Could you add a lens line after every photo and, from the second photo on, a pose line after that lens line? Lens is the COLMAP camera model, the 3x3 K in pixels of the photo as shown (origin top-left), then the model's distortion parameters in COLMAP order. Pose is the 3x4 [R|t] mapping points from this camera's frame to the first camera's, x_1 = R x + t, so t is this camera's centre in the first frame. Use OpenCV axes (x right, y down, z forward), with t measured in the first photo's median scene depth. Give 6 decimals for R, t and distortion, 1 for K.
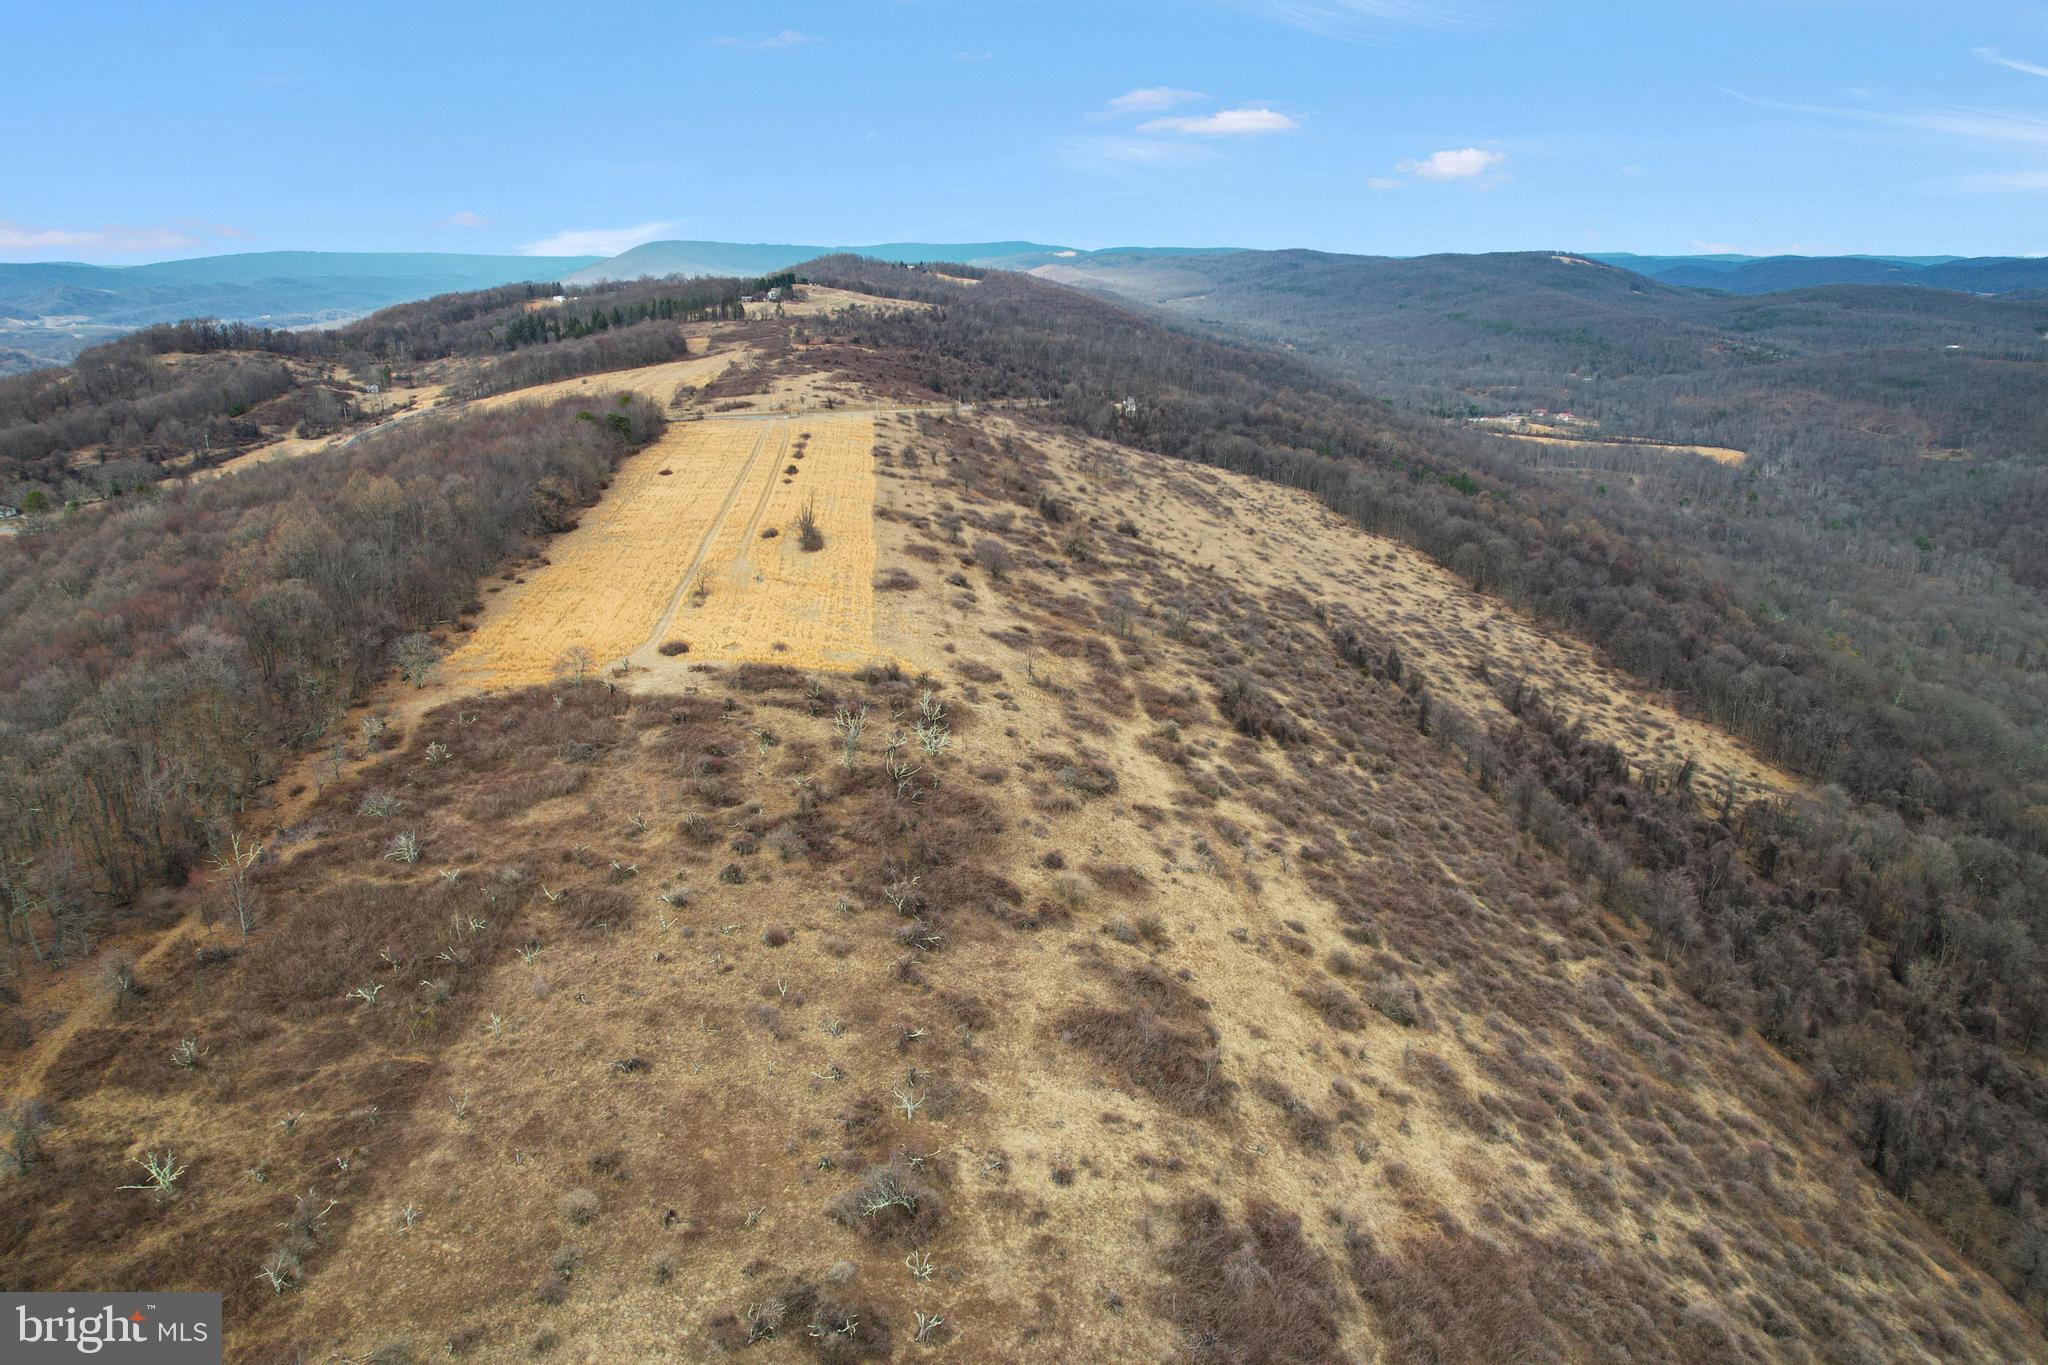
lens RADIAL K [[1347.6, 0, 1024.7], [0, 1347.6, 679.5], [0, 0, 1]] dist [-0.088507, 0.074276]
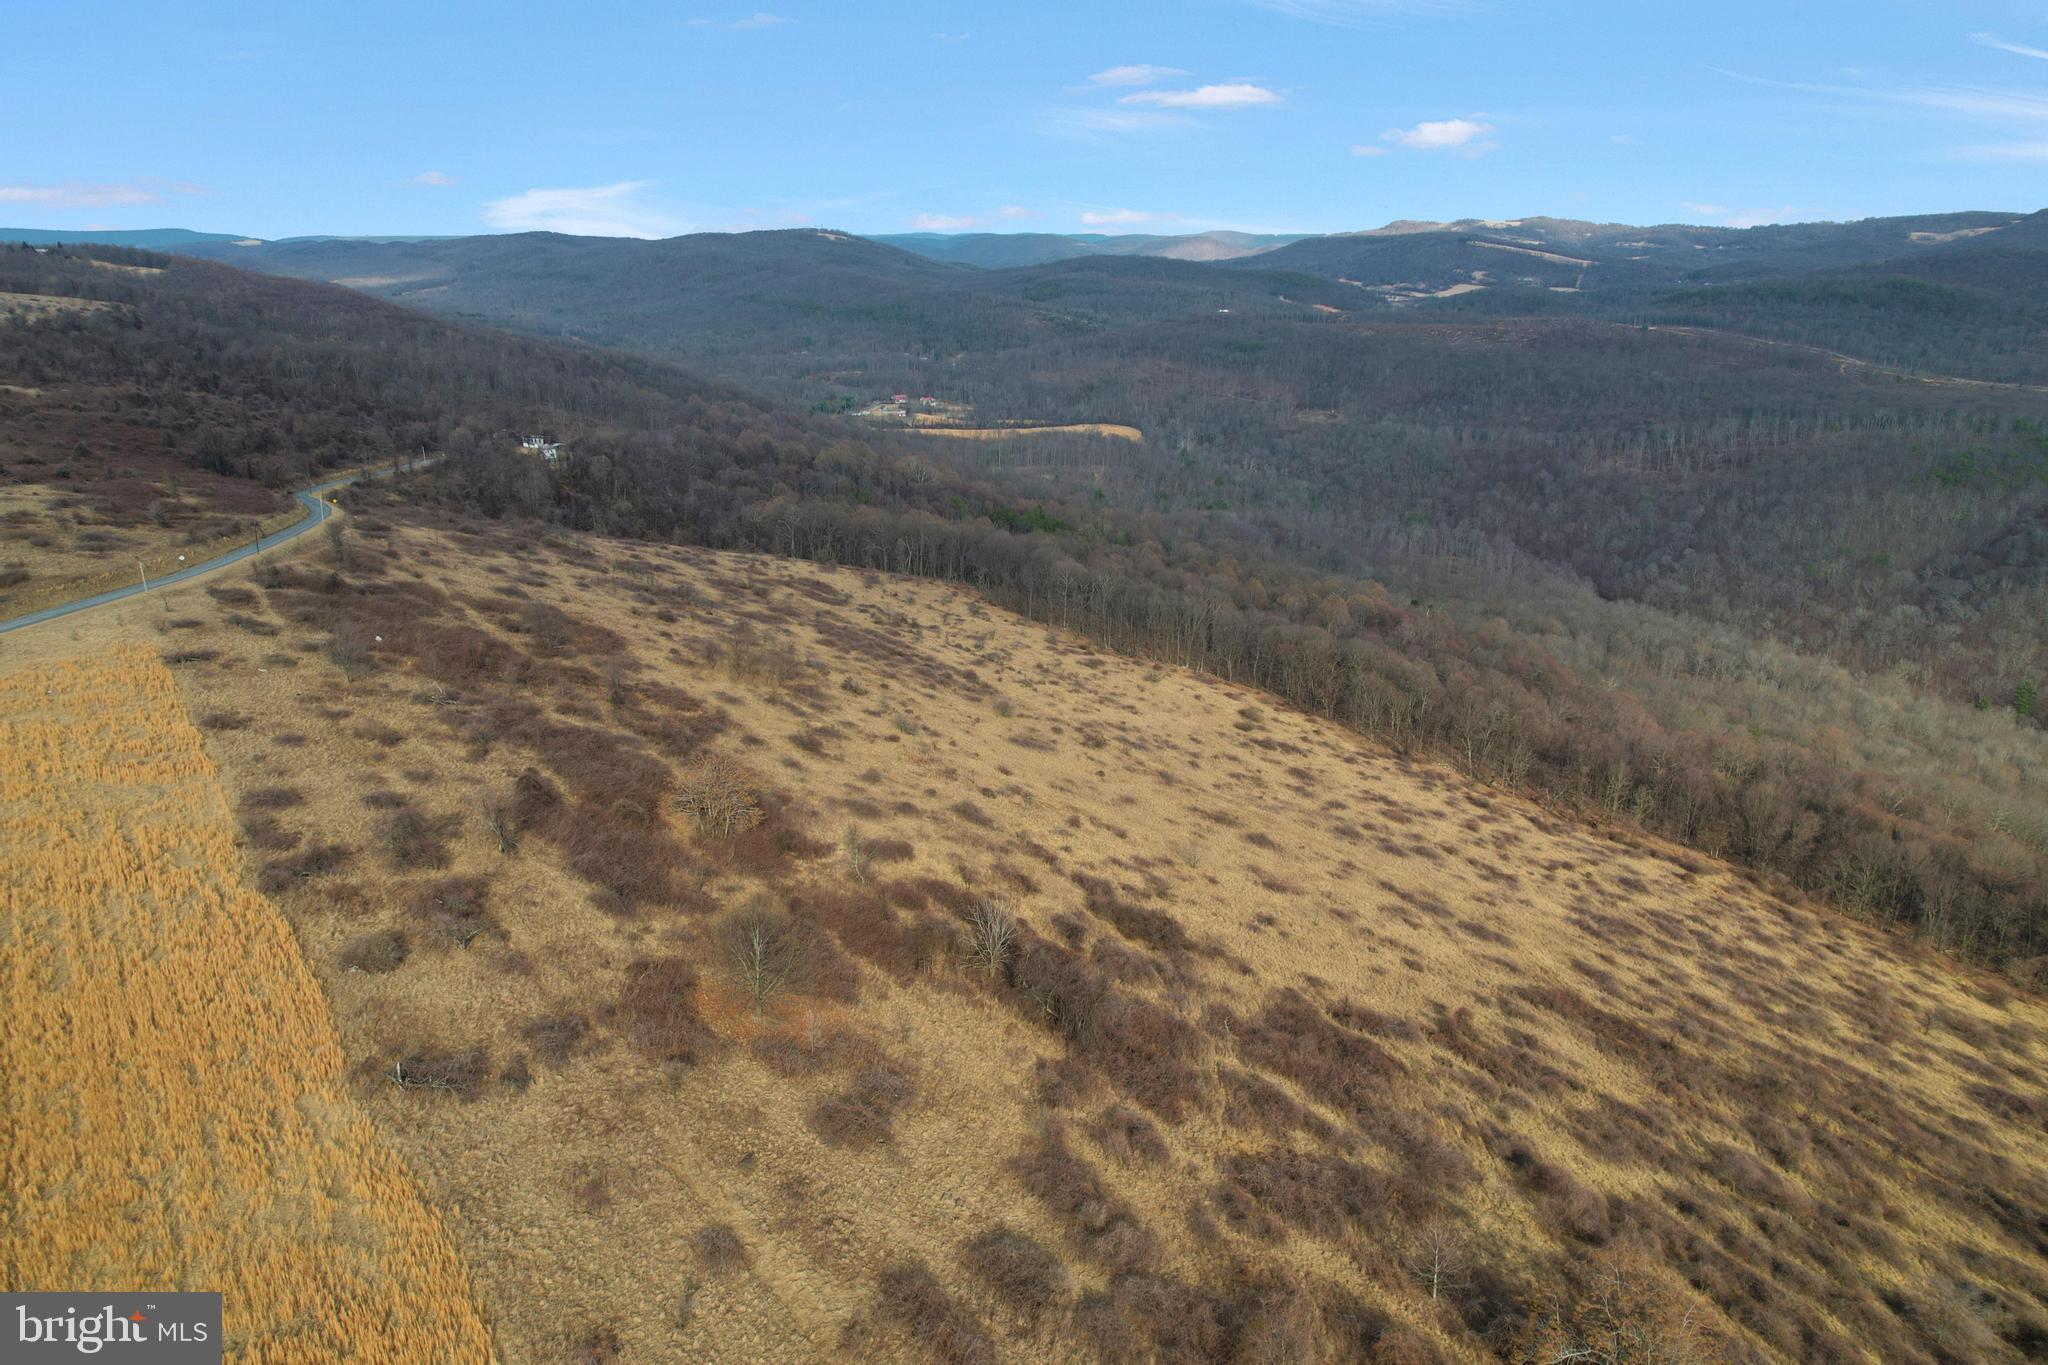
lens RADIAL K [[1347.6, 0, 1024.7], [0, 1347.6, 679.5], [0, 0, 1]] dist [-0.088507, 0.074276]
pose [[0.853360, -0.161468, 0.495685, -0.029131], [0.156449, 0.986319, 0.051952, -0.052815], [-0.497292, 0.033215, 0.866947, 0.194580]]
